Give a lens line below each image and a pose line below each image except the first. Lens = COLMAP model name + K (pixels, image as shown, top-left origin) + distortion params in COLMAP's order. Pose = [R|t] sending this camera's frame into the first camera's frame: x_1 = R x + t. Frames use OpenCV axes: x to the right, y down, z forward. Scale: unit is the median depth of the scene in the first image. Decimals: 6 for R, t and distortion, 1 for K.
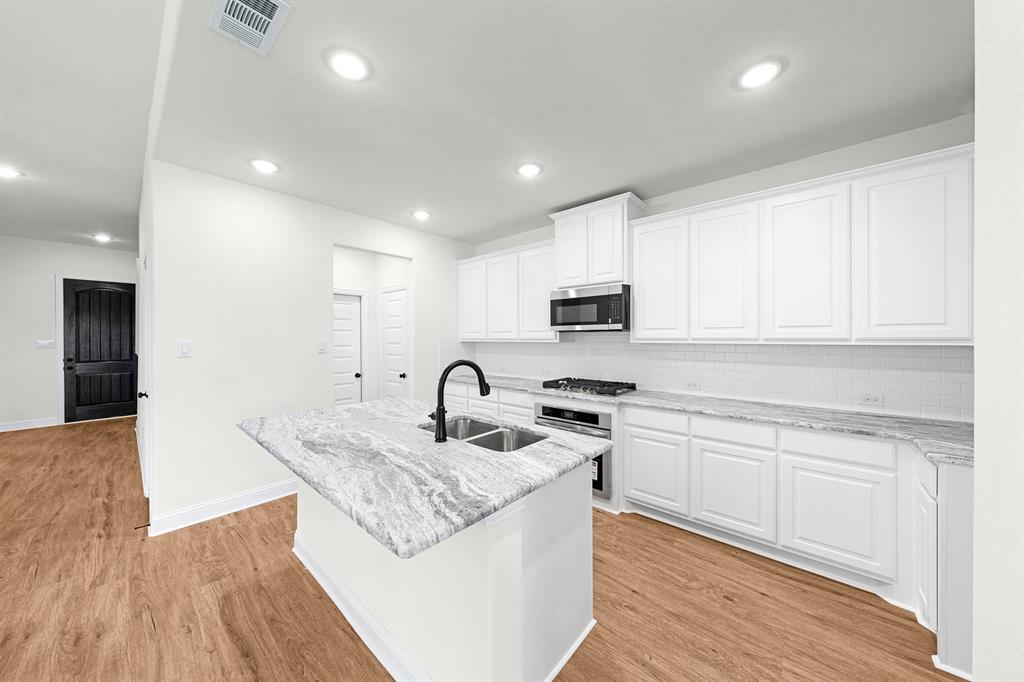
lens RADIAL K [[341.4, 0, 503.5], [0, 341.4, 338.4], [0, 0, 1]] dist [-0.001293, 0.000612]
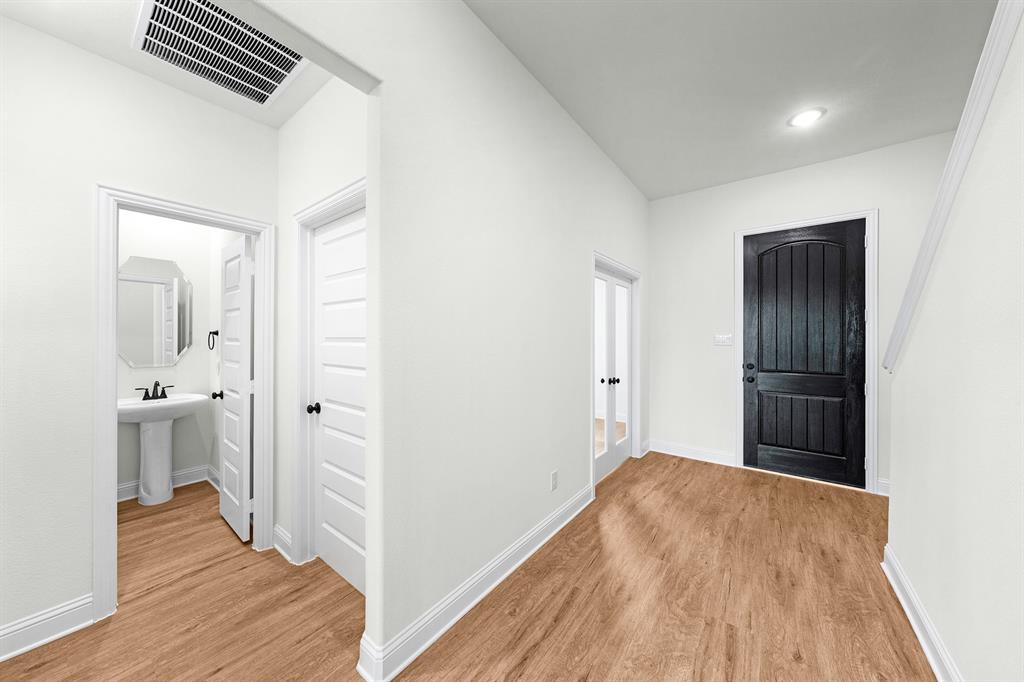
lens RADIAL K [[341.4, 0, 512.5], [0, 341.4, 341.3], [0, 0, 1]] dist [-0.001293, 0.000612]
pose [[0.066750, 0.005885, -0.997752, -1.085320], [-0.001965, 0.999981, 0.005767, 0.023846], [0.997768, 0.001575, 0.066760, 0.839442]]
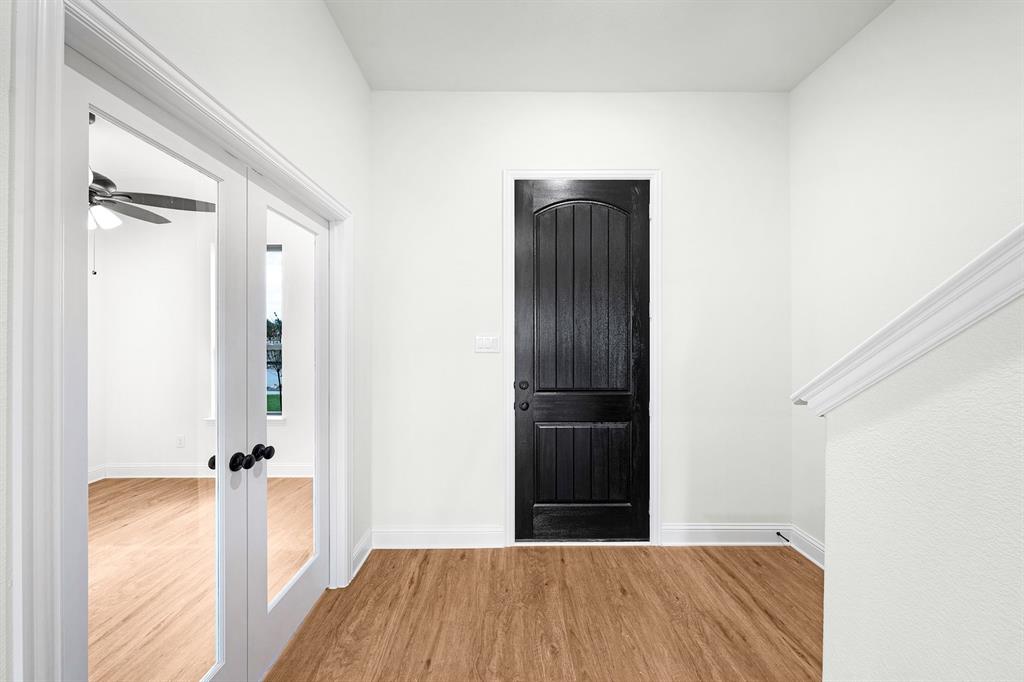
lens RADIAL K [[341.4, 0, 507.4], [0, 341.4, 338.4], [0, 0, 1]] dist [-0.001293, 0.000612]
pose [[0.664992, -0.001138, -0.746850, -1.563323], [-0.000480, 0.999998, -0.001951, 0.016132], [0.746851, 0.001656, 0.664990, 1.143259]]
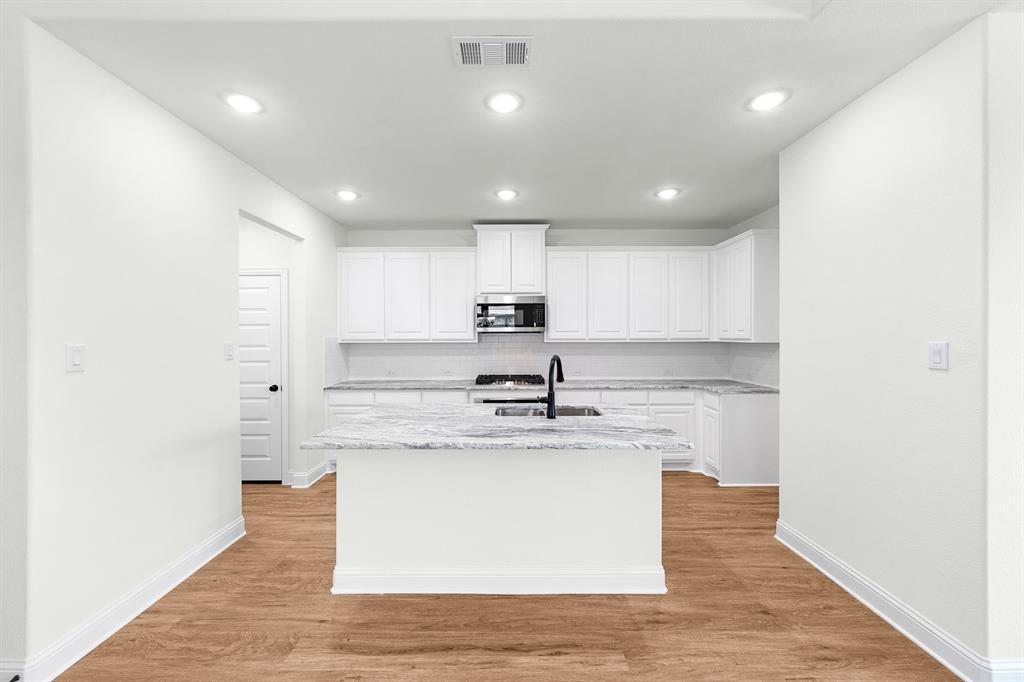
lens RADIAL K [[390.8, 0, 505.6], [0, 390.8, 336.8], [0, 0, 1]] dist [-0.002132, -0.000010]
pose [[0.751934, 0.002128, 0.659235, -0.594491], [0.002001, 0.999983, -0.005511, 0.000666], [-0.659236, 0.005463, 0.751917, 0.002630]]
